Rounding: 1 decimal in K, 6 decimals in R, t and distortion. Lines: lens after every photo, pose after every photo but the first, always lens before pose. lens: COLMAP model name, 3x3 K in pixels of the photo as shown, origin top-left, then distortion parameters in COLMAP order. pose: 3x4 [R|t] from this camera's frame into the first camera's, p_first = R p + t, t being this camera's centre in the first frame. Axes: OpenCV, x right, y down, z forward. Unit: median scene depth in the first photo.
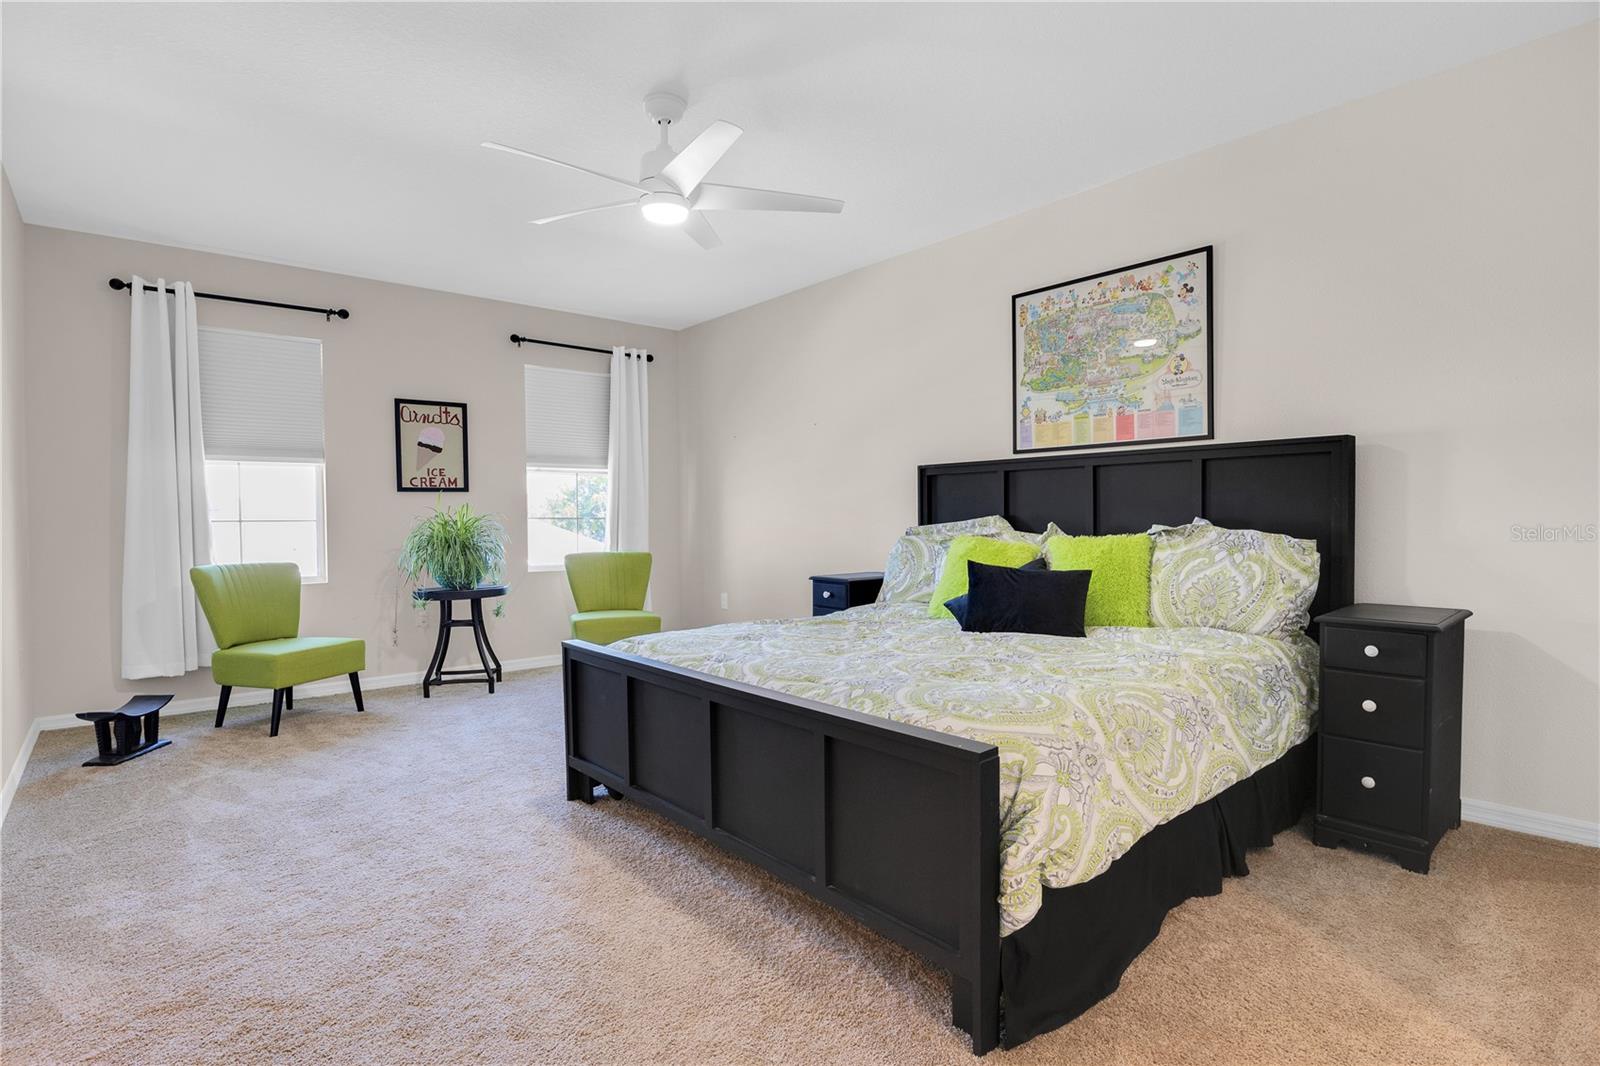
lens RADIAL K [[791.9, 0, 799.2], [0, 791.9, 535.0], [0, 0, 1]] dist [-0.015208, -0.002434]
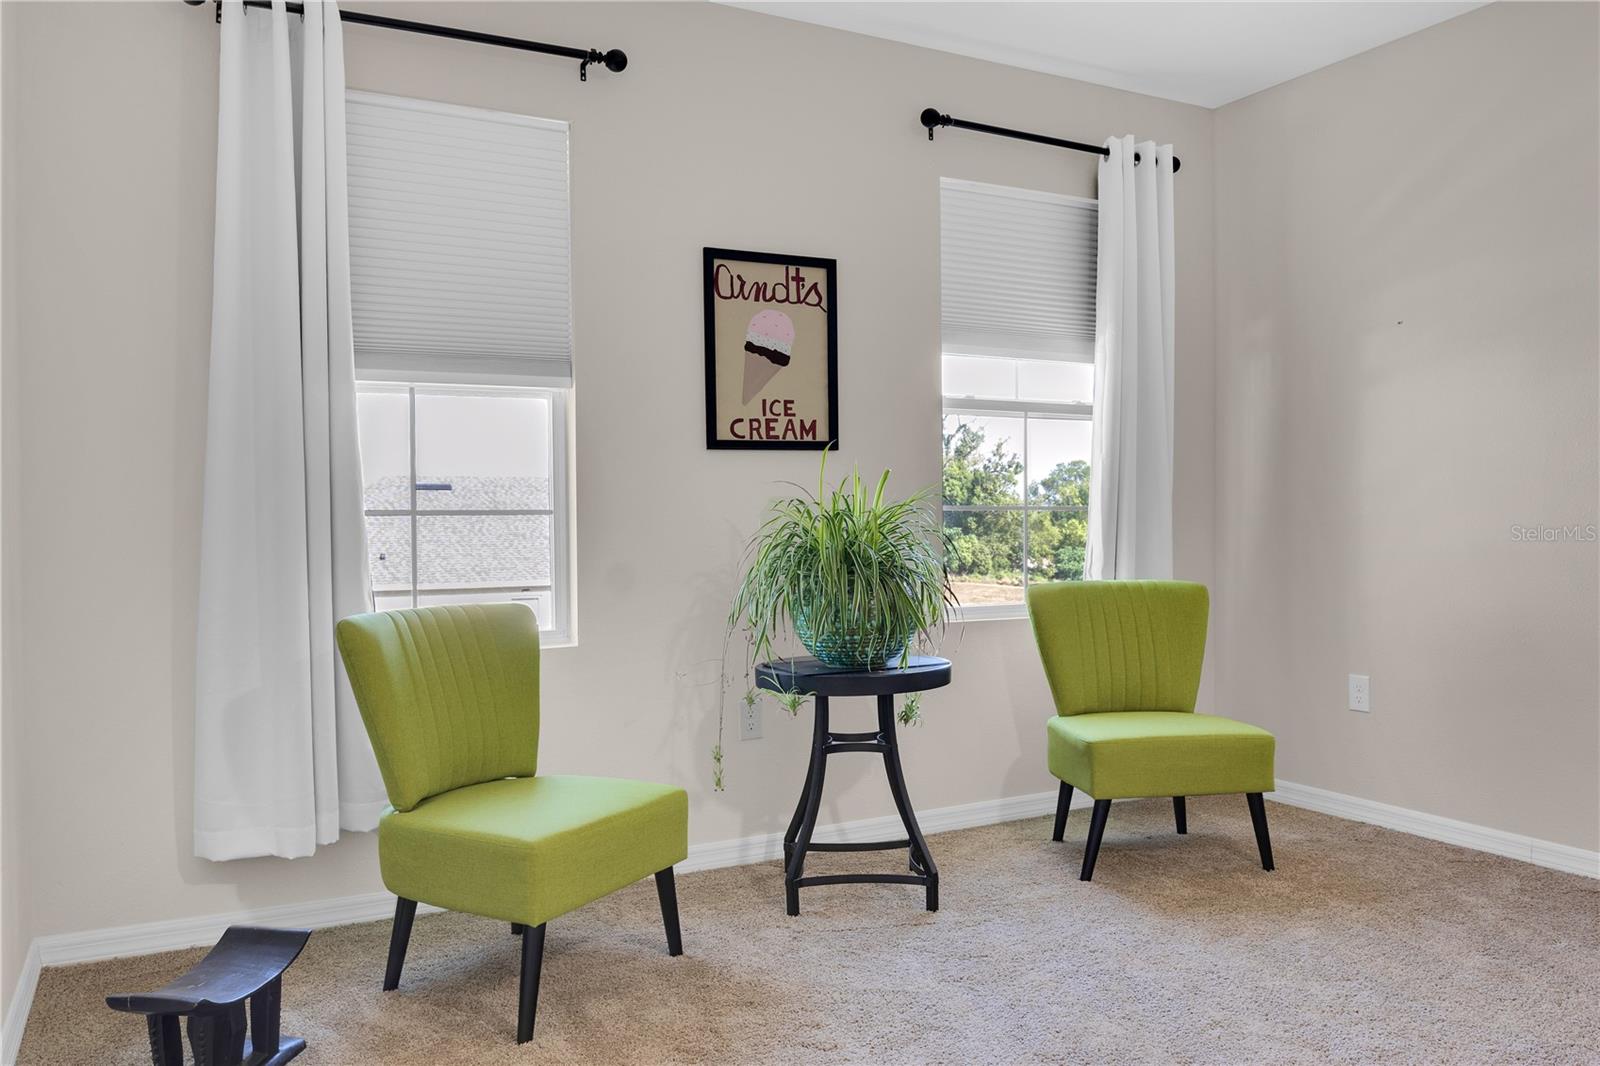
lens RADIAL K [[1210.5, 0, 800.3], [0, 1210.5, 531.2], [0, 0, 1]] dist [-0.030669, -0.005440]
pose [[0.973484, 0.004729, -0.228708, -0.294220], [-0.006219, 0.999964, -0.005796, -0.002894], [0.228673, 0.007065, 0.973478, 0.321984]]
